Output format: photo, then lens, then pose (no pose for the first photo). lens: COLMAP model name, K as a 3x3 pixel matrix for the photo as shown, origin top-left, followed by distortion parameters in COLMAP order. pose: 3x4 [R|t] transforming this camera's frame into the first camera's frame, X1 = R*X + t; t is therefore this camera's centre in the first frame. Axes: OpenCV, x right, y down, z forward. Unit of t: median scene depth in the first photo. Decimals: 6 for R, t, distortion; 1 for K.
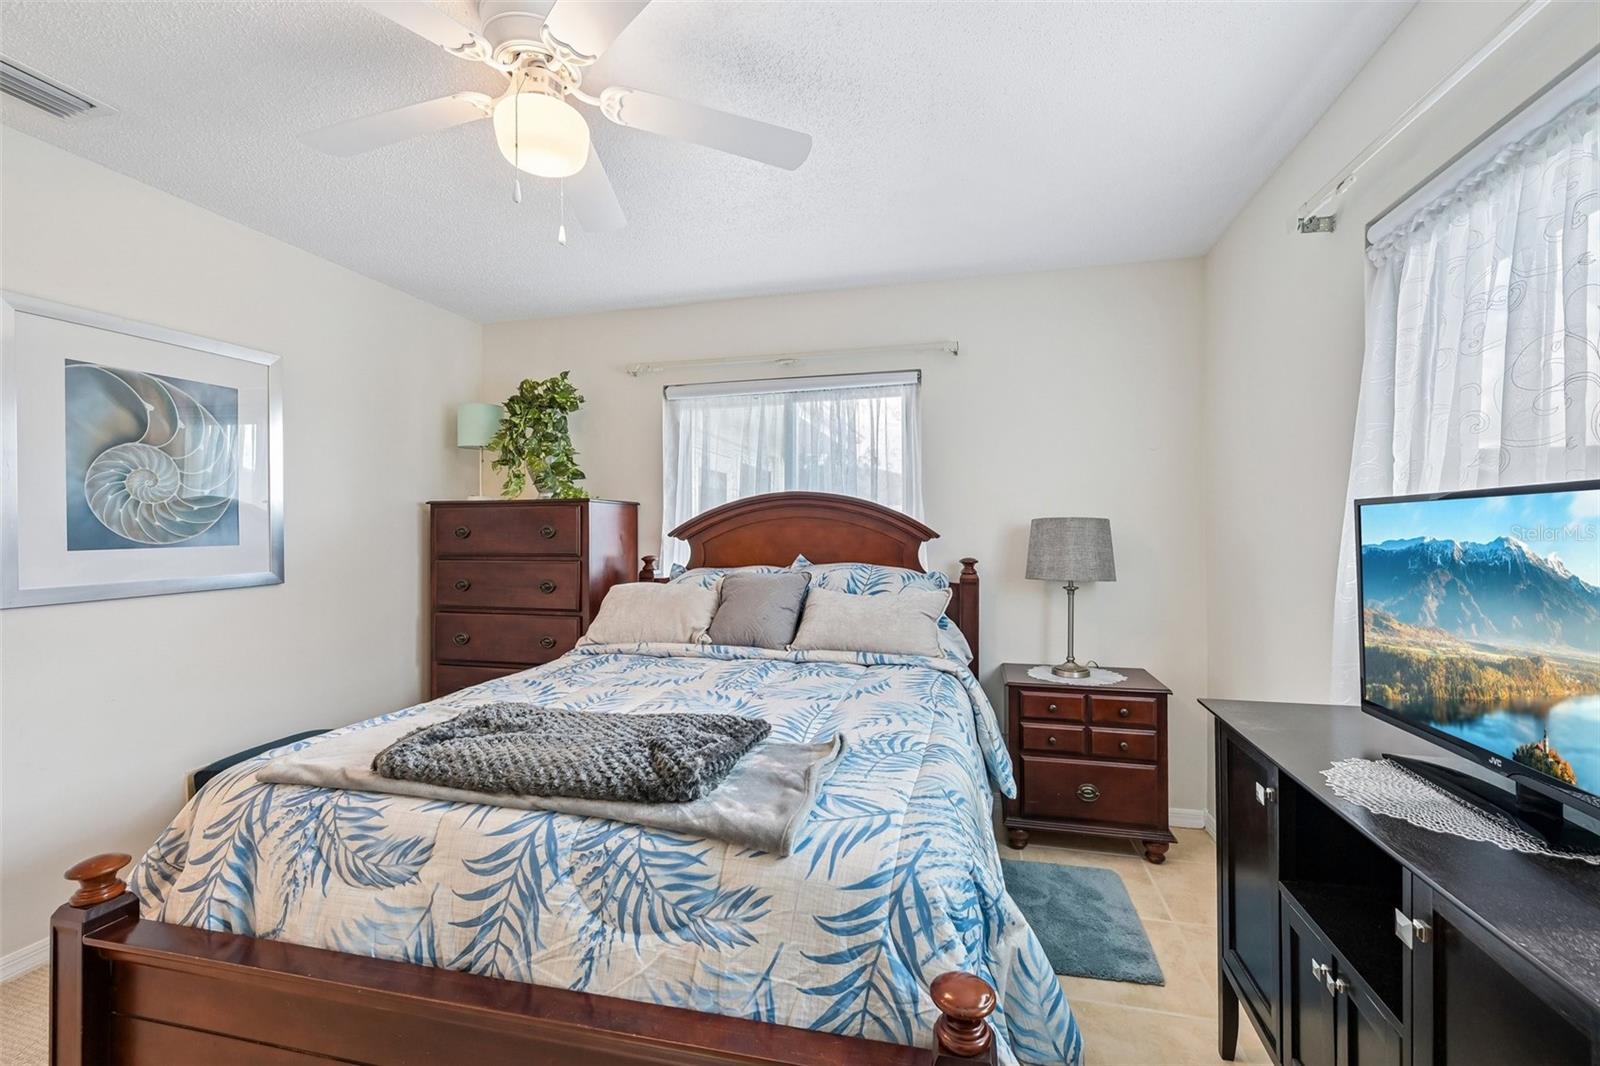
lens RADIAL K [[638.5, 0, 805.6], [0, 638.5, 528.9], [0, 0, 1]] dist [0.001696, -0.000378]
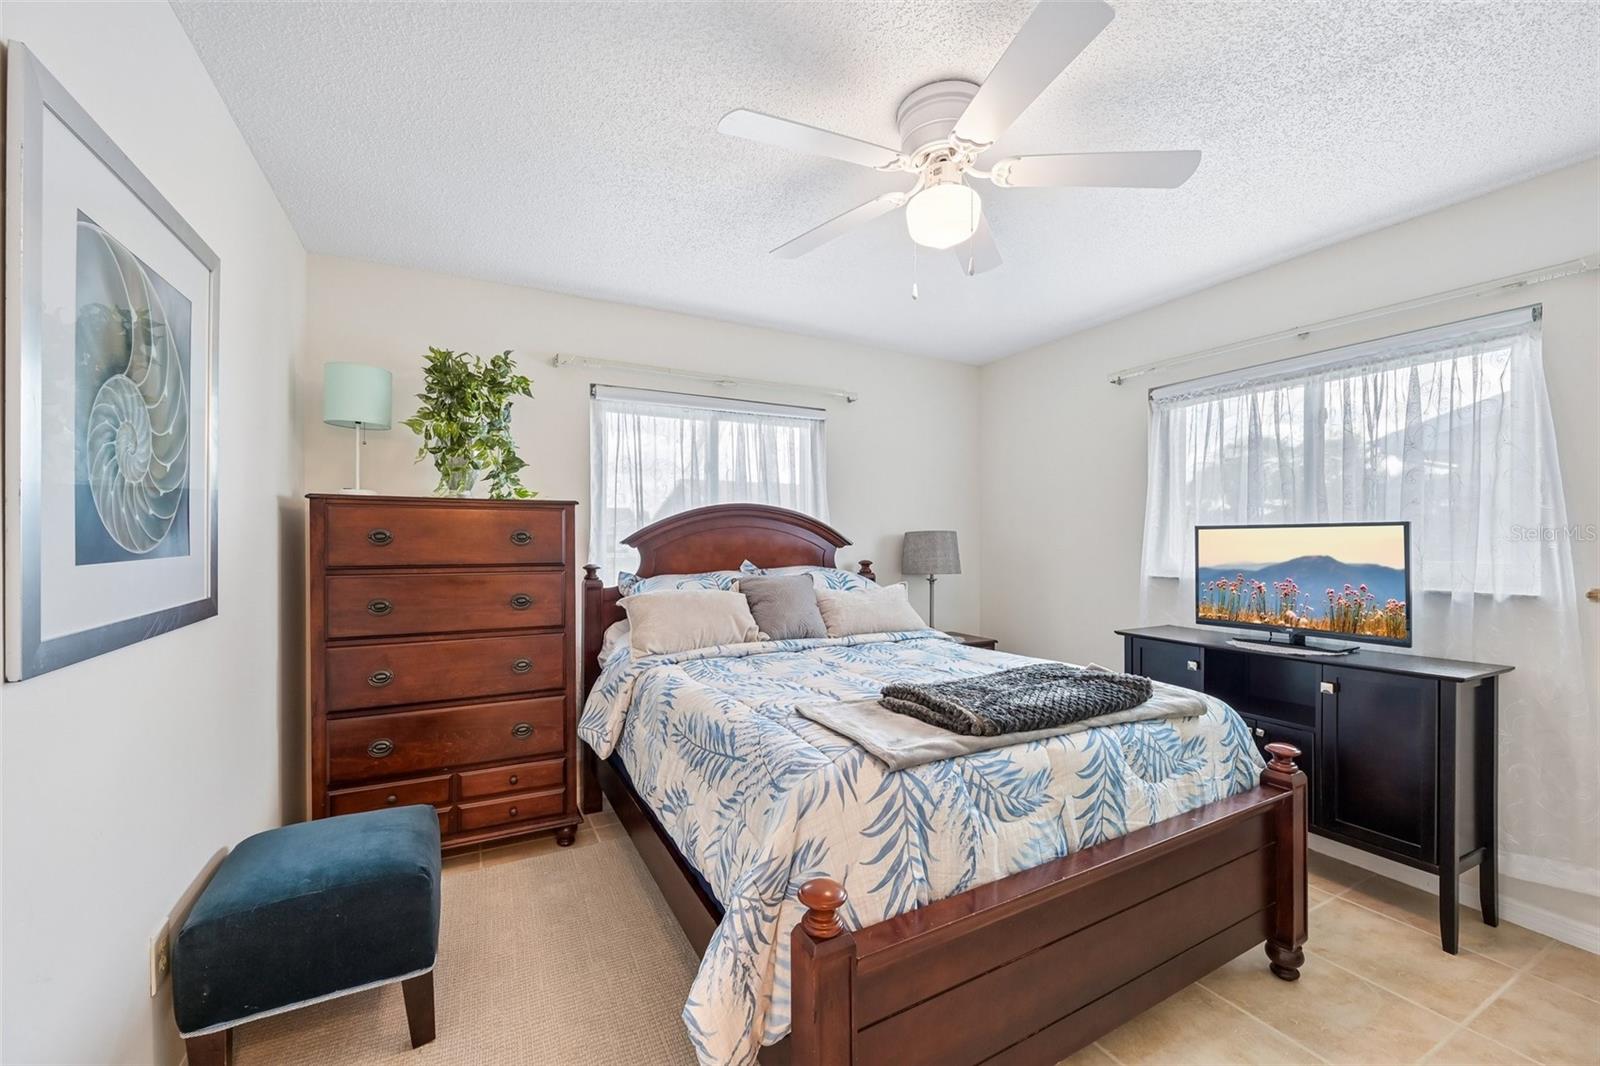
lens RADIAL K [[638.5, 0, 746.9], [0, 638.5, 546.0], [0, 0, 1]] dist [0.001696, -0.000378]
pose [[0.759888, 0.000000, 0.650055, -0.949915], [-0.007199, 0.999939, 0.008415, 0.007982], [-0.650015, -0.011074, 0.759841, 0.196666]]
